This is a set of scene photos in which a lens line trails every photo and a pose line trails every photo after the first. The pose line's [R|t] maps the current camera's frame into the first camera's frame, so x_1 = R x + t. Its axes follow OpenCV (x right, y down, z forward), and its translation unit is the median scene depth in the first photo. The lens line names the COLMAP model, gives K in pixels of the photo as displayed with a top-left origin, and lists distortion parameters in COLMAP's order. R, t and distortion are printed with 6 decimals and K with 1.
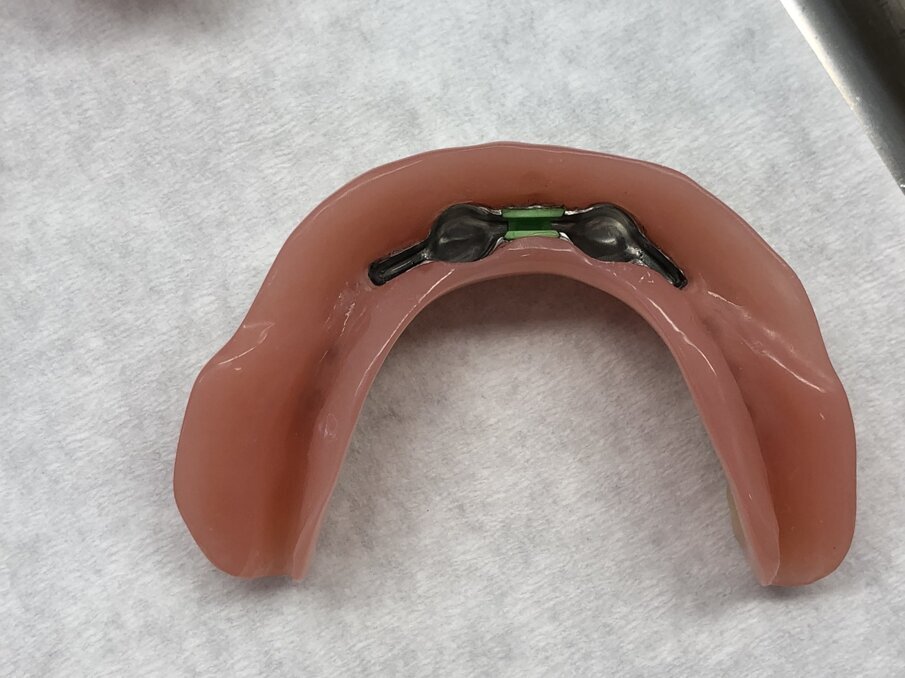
lens RADIAL K [[1642.5, 0, 452.5], [0, 1642.5, 339.0], [0, 0, 1]] dist [0.346468, -2.041733]
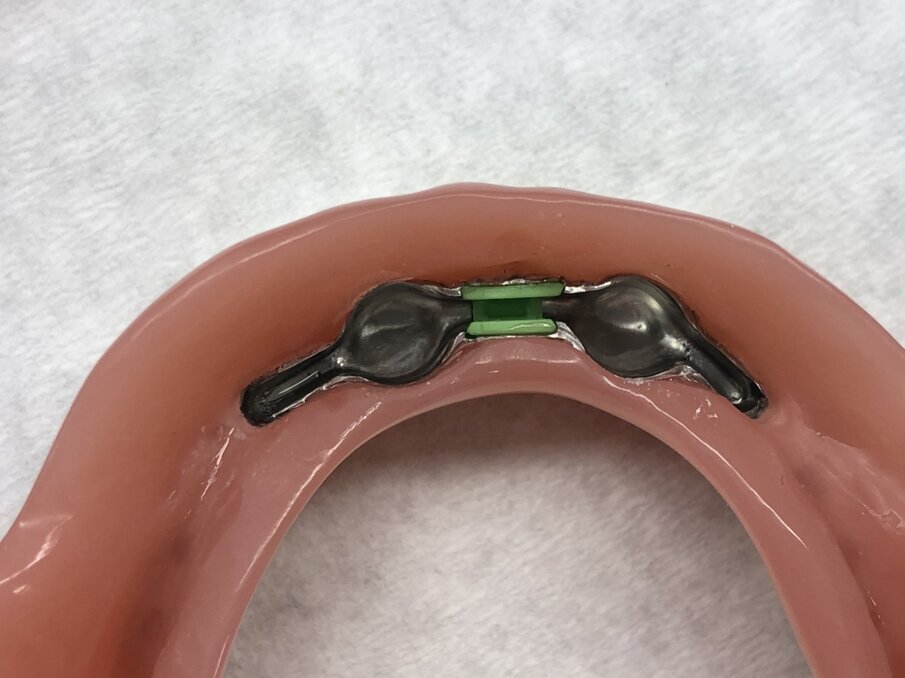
lens RADIAL K [[1642.5, 0, 452.5], [0, 1642.5, 339.0], [0, 0, 1]] dist [0.346468, -2.041733]
pose [[0.999542, -0.020807, 0.021963, 0.012149], [0.018900, 0.996310, 0.083719, -0.104651], [-0.023624, -0.083266, 0.996247, 0.370793]]
